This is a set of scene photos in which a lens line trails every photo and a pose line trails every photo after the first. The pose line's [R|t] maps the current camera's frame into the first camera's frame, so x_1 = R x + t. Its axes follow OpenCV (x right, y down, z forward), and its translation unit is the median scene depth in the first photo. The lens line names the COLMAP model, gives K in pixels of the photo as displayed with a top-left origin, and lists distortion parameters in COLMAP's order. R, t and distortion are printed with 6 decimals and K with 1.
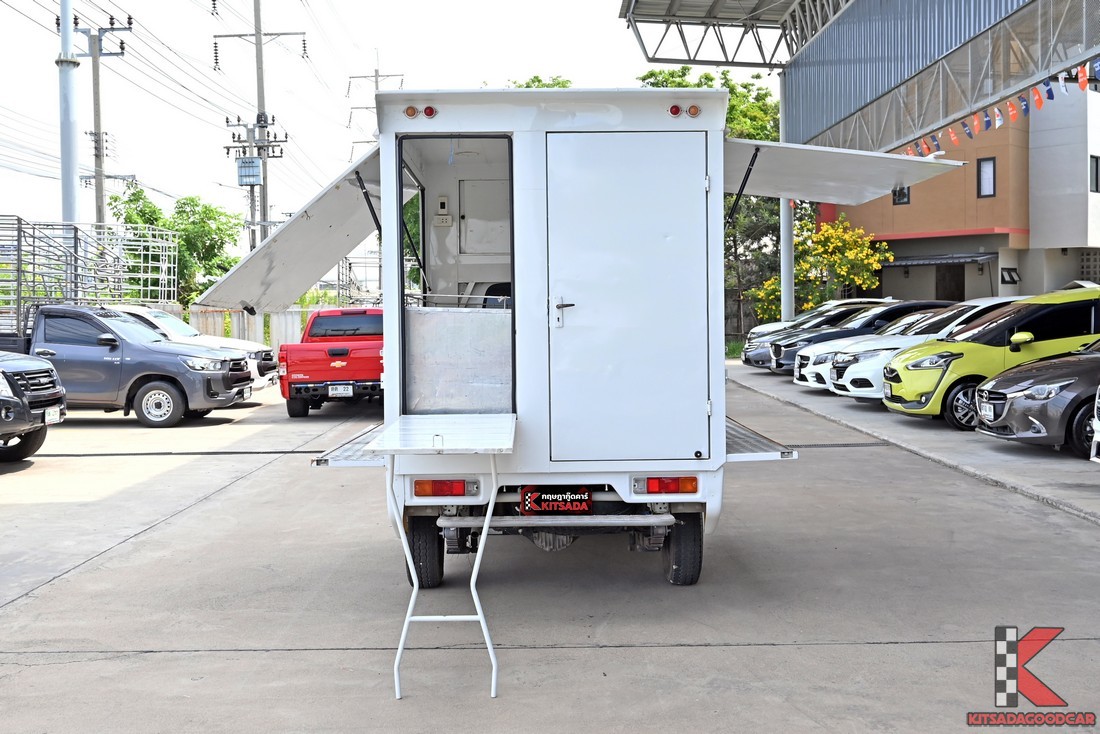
lens RADIAL K [[1183.5, 0, 550.1], [0, 1183.5, 369.9], [0, 0, 1]] dist [0.018184, 0.000000]
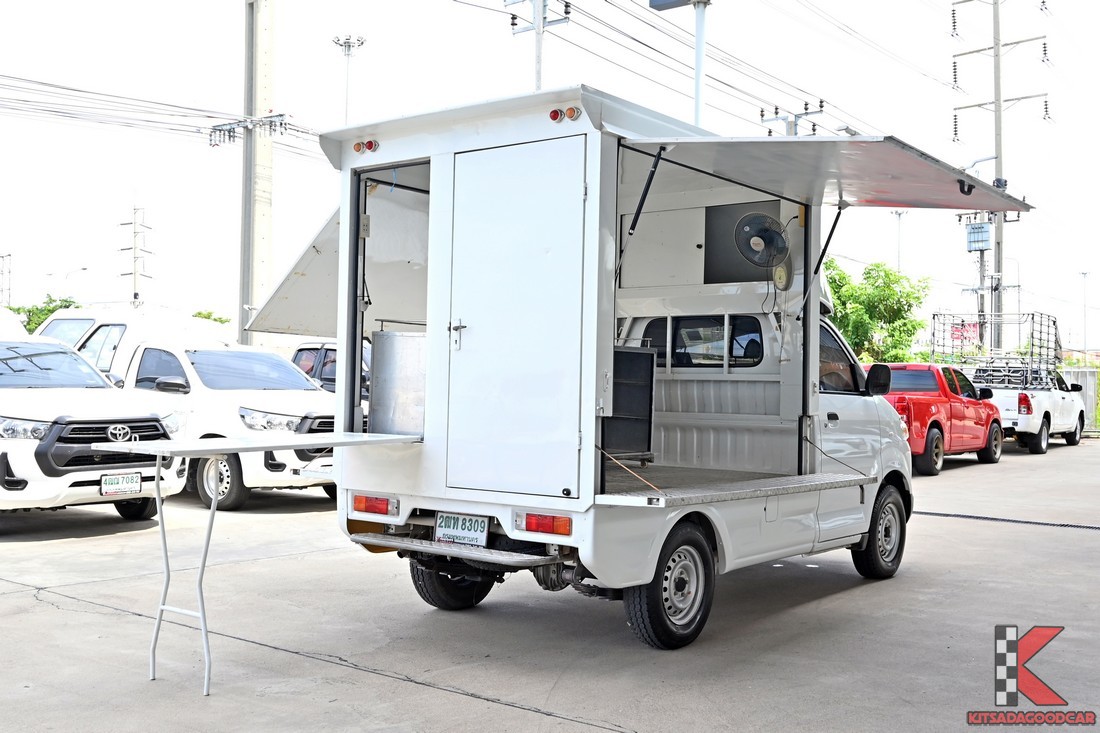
lens RADIAL K [[1138.5, 0, 550.1], [0, 1138.5, 366.4], [0, 0, 1]] dist [-0.024302, 0.000000]
pose [[0.782754, 0.013098, -0.622193, 0.229646], [-0.050351, 0.997834, -0.042338, 0.004790], [0.620291, 0.064468, 0.781718, 0.111636]]
